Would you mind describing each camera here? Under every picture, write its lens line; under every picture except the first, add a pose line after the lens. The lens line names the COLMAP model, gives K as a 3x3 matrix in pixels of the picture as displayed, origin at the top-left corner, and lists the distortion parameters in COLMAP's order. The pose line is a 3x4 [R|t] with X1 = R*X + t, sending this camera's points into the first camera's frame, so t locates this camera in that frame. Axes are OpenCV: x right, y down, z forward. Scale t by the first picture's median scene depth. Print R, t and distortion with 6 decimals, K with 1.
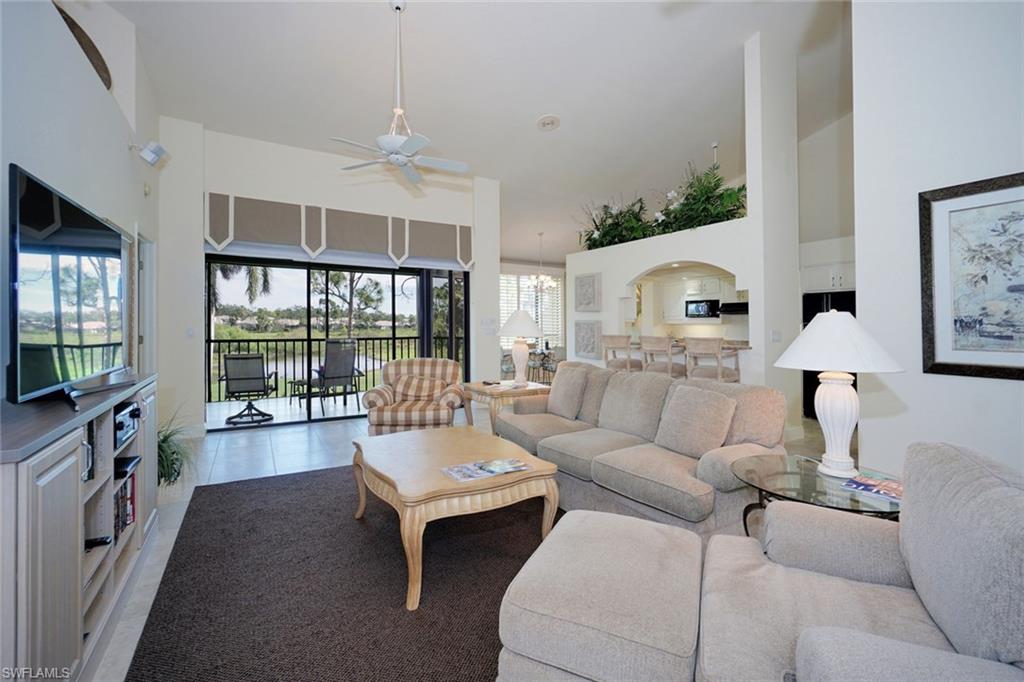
lens RADIAL K [[481.2, 0, 518.9], [0, 481.2, 317.9], [0, 0, 1]] dist [-0.001807, 0.000302]
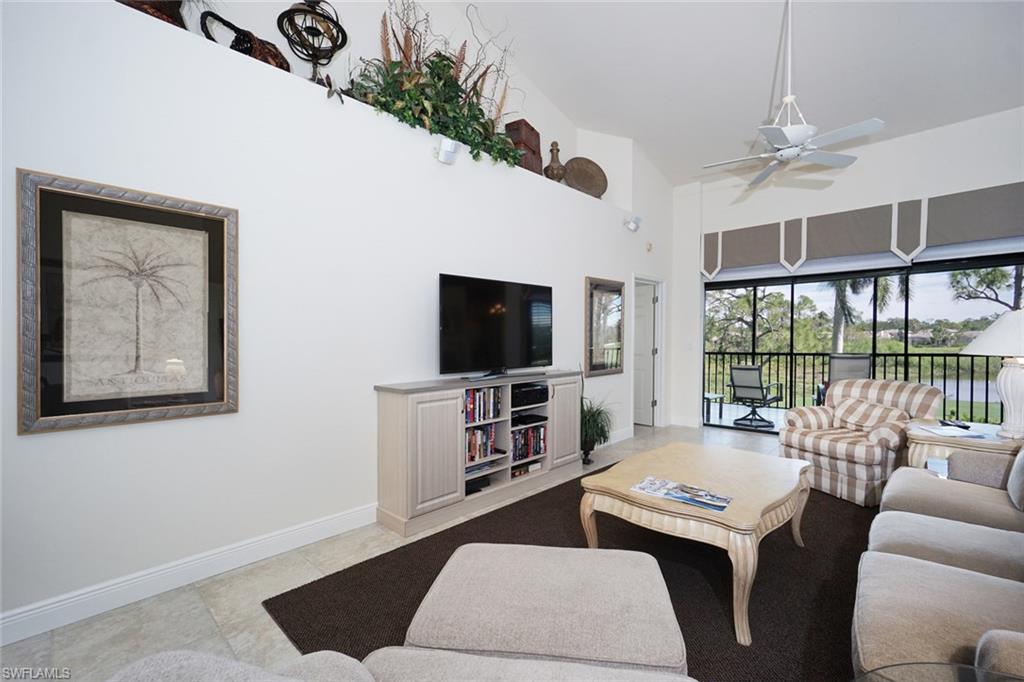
lens RADIAL K [[434.4, 0, 514.8], [0, 434.4, 347.2], [0, 0, 1]] dist [-0.000691, 0.000266]
pose [[0.273528, 0.004769, -0.961852, 0.271062], [0.026830, 0.999561, 0.012585, 0.004091], [0.961490, -0.029249, 0.273280, 0.190872]]
